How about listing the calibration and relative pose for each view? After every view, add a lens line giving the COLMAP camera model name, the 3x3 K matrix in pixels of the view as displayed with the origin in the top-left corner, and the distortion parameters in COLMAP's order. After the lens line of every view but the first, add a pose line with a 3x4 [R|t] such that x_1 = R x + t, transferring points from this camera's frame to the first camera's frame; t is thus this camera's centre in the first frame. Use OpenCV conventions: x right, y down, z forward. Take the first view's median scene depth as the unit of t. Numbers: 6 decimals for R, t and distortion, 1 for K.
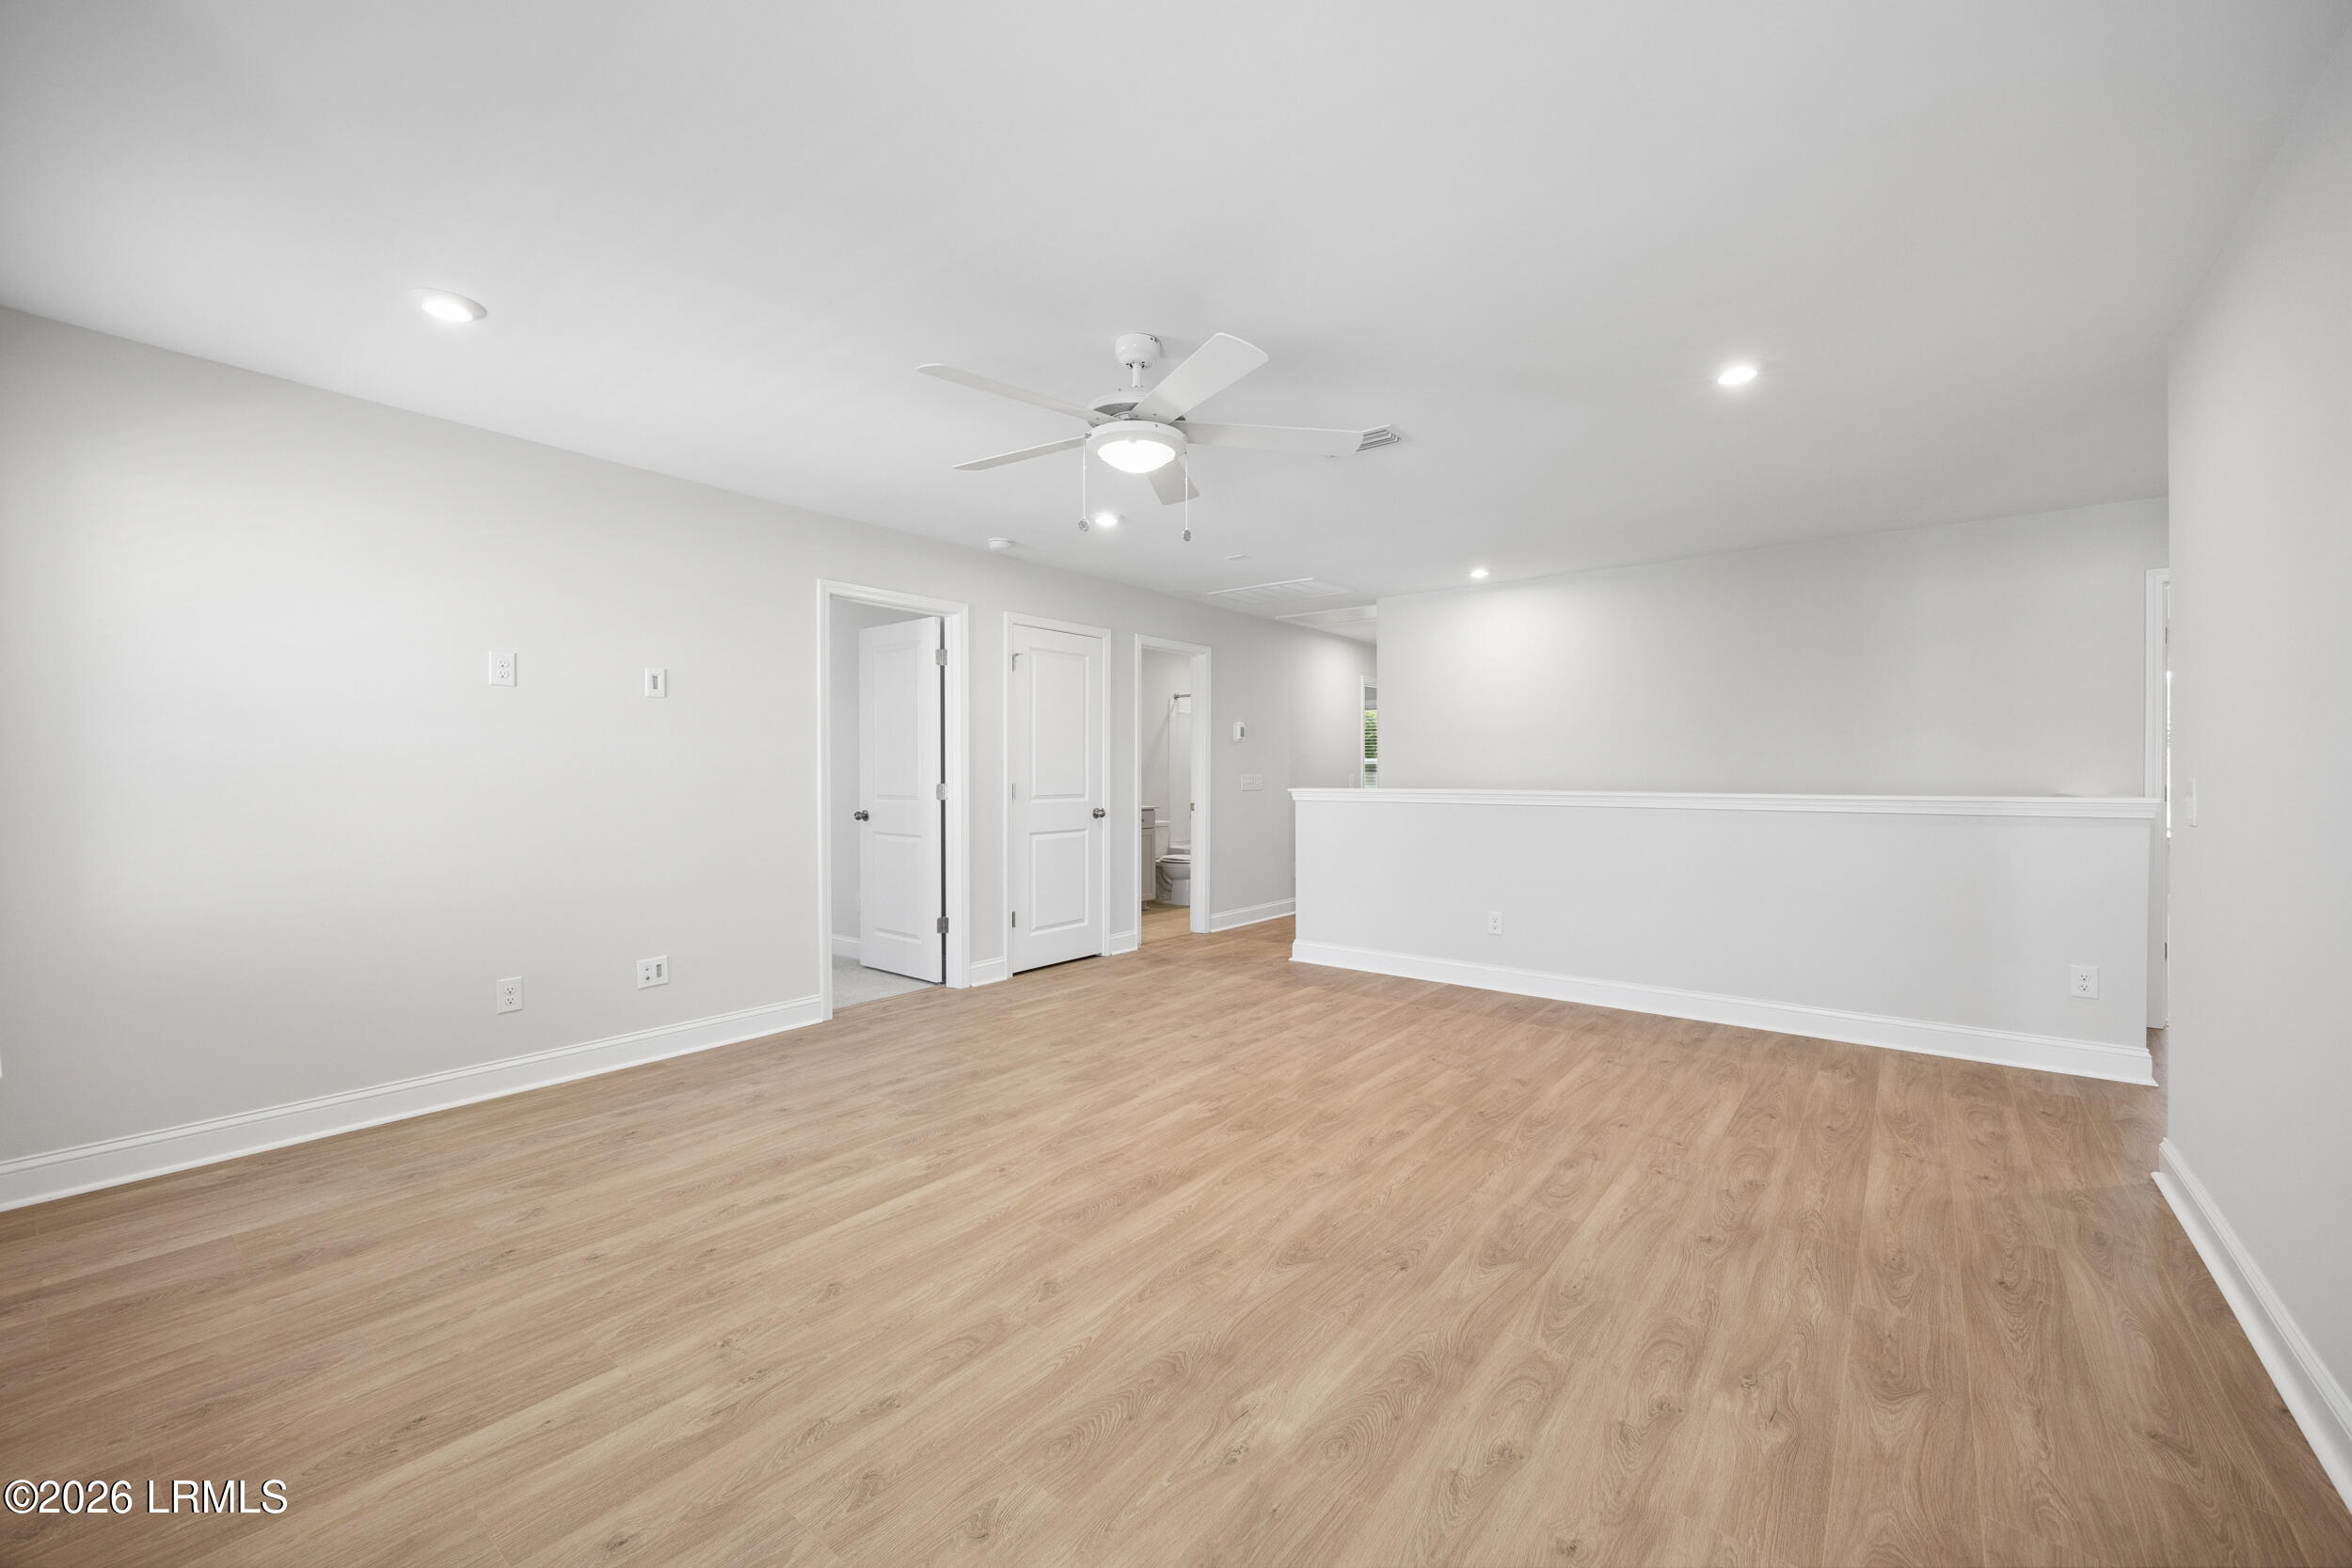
lens RADIAL K [[951.1, 0, 1189.7], [0, 951.1, 777.5], [0, 0, 1]] dist [0.025325, 0.000098]
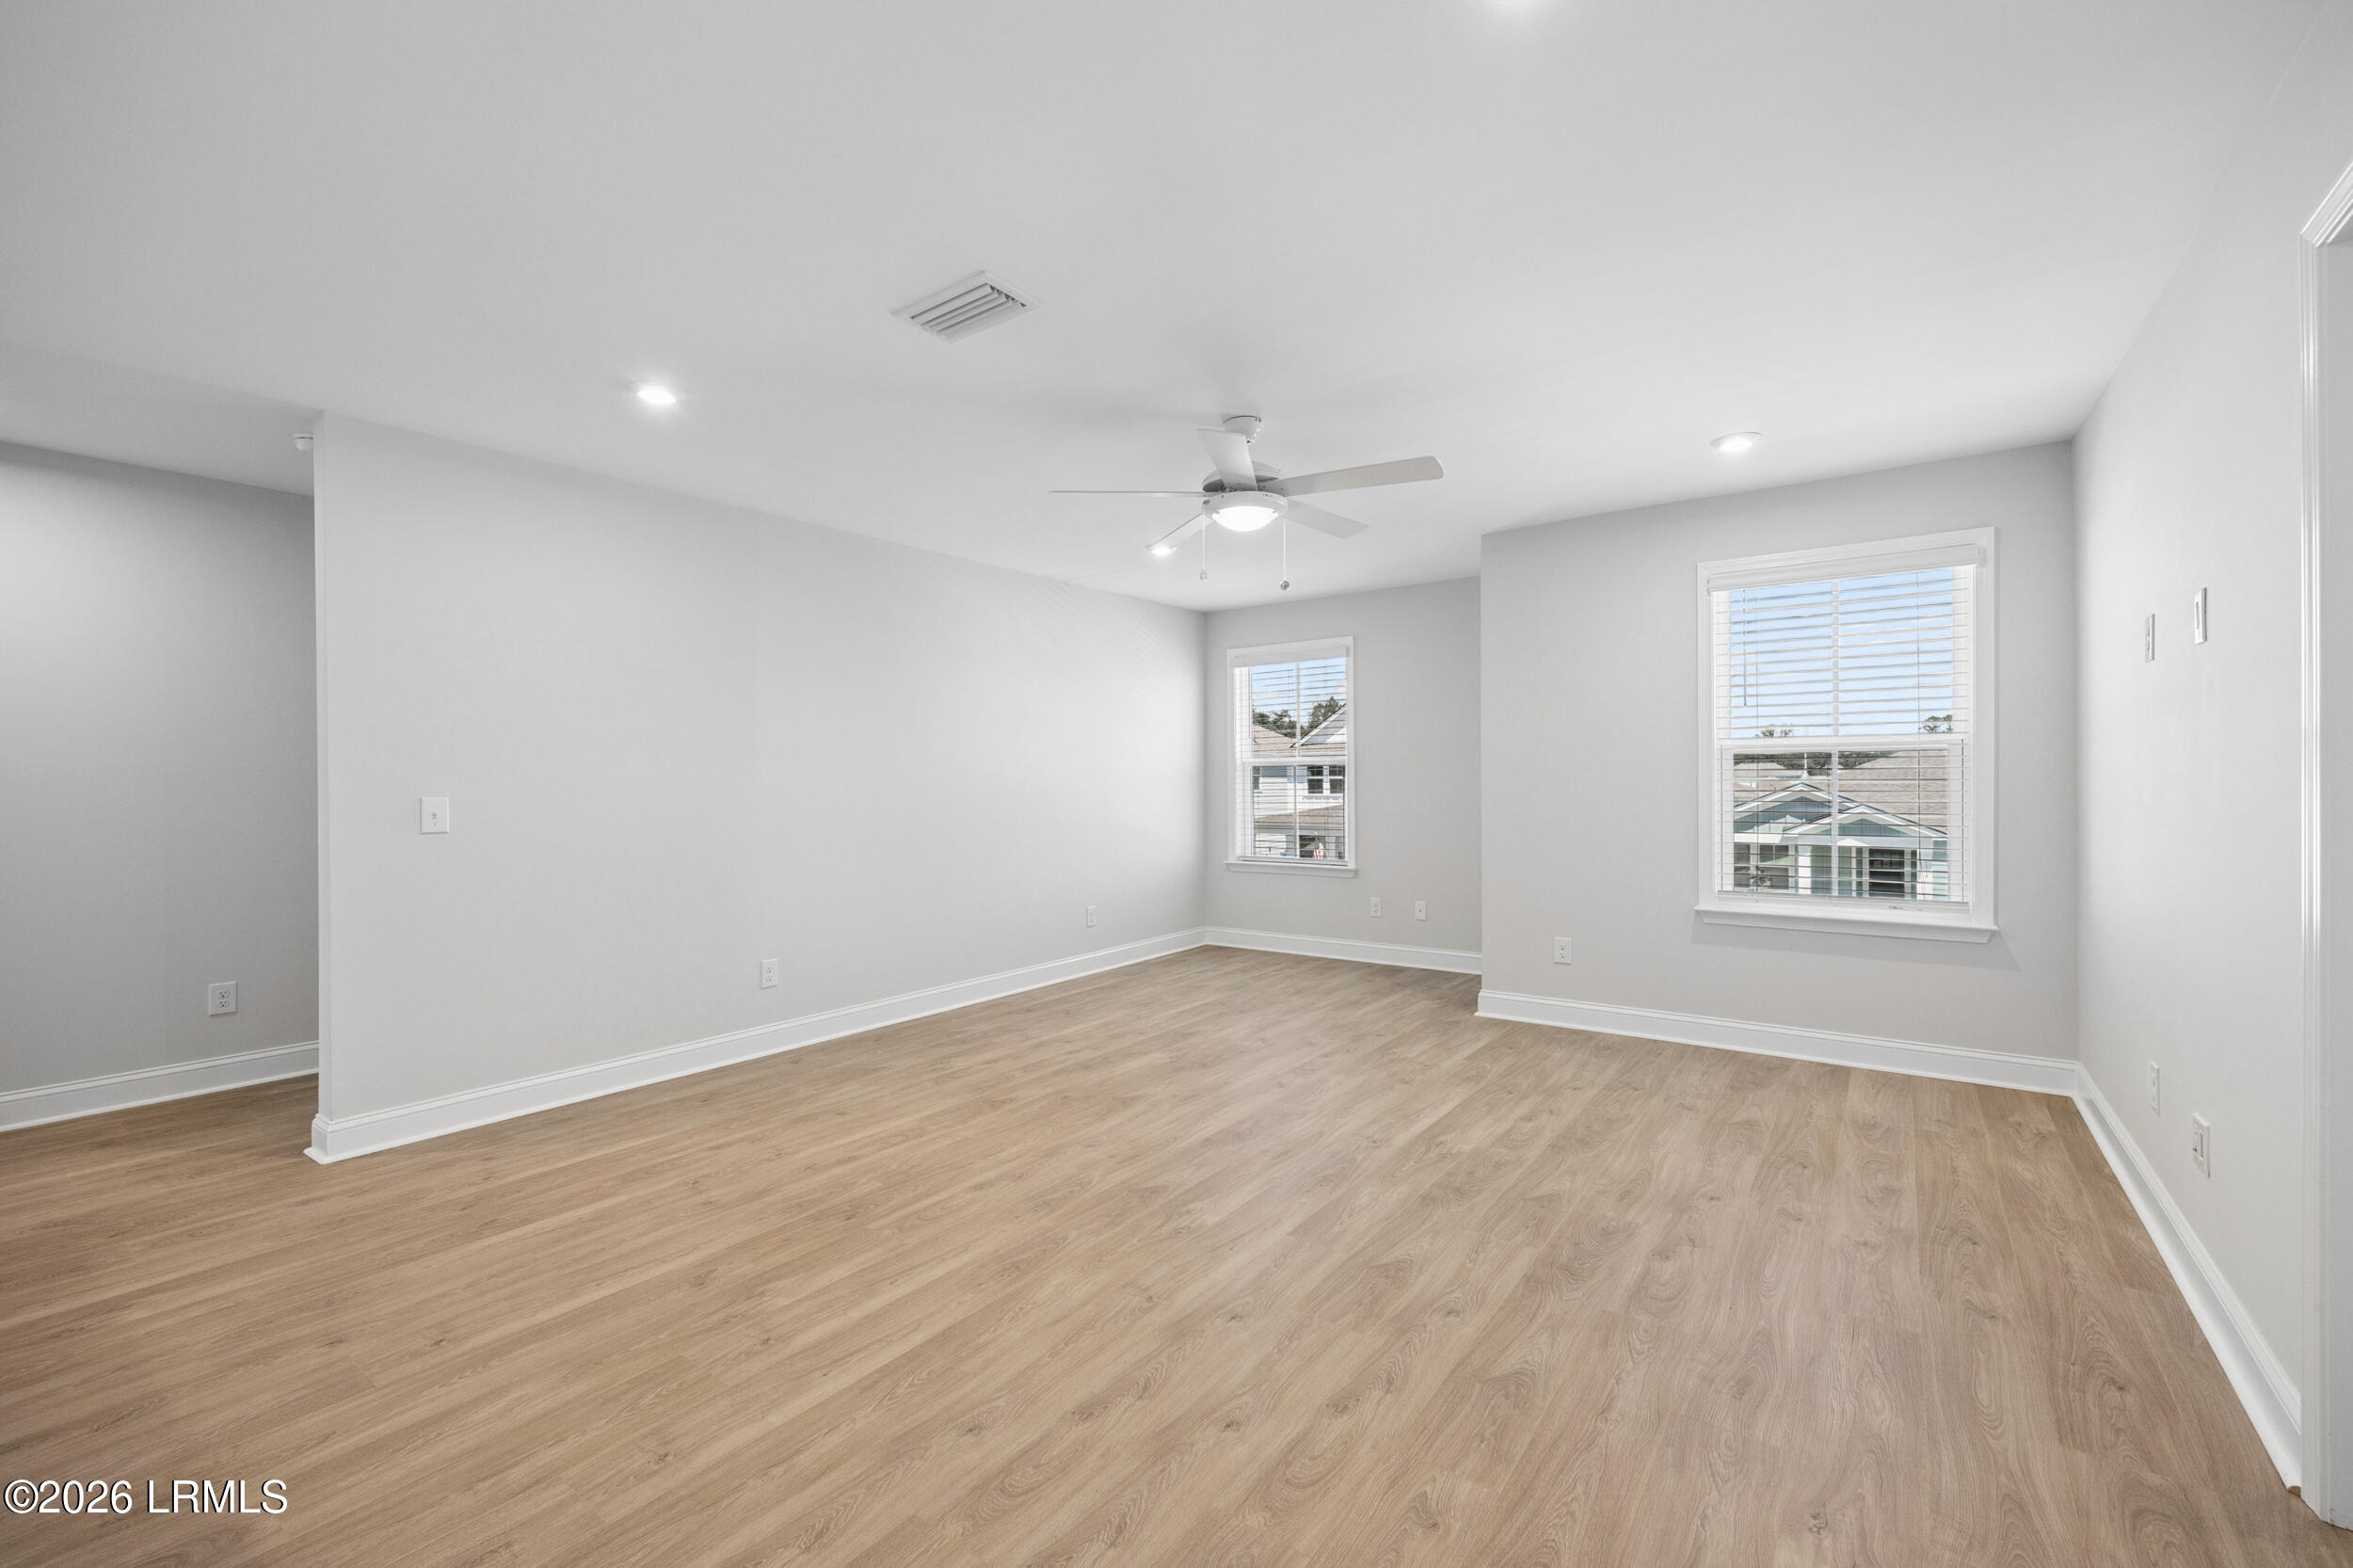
lens RADIAL K [[951.6, 0, 1190.2], [0, 951.6, 777.5], [0, 0, 1]] dist [0.025325, 0.000098]
pose [[-0.999482, 0.008170, -0.031137, 0.045805], [0.008062, 0.999961, 0.003602, -0.018449], [0.031165, 0.003349, -0.999509, 1.938768]]
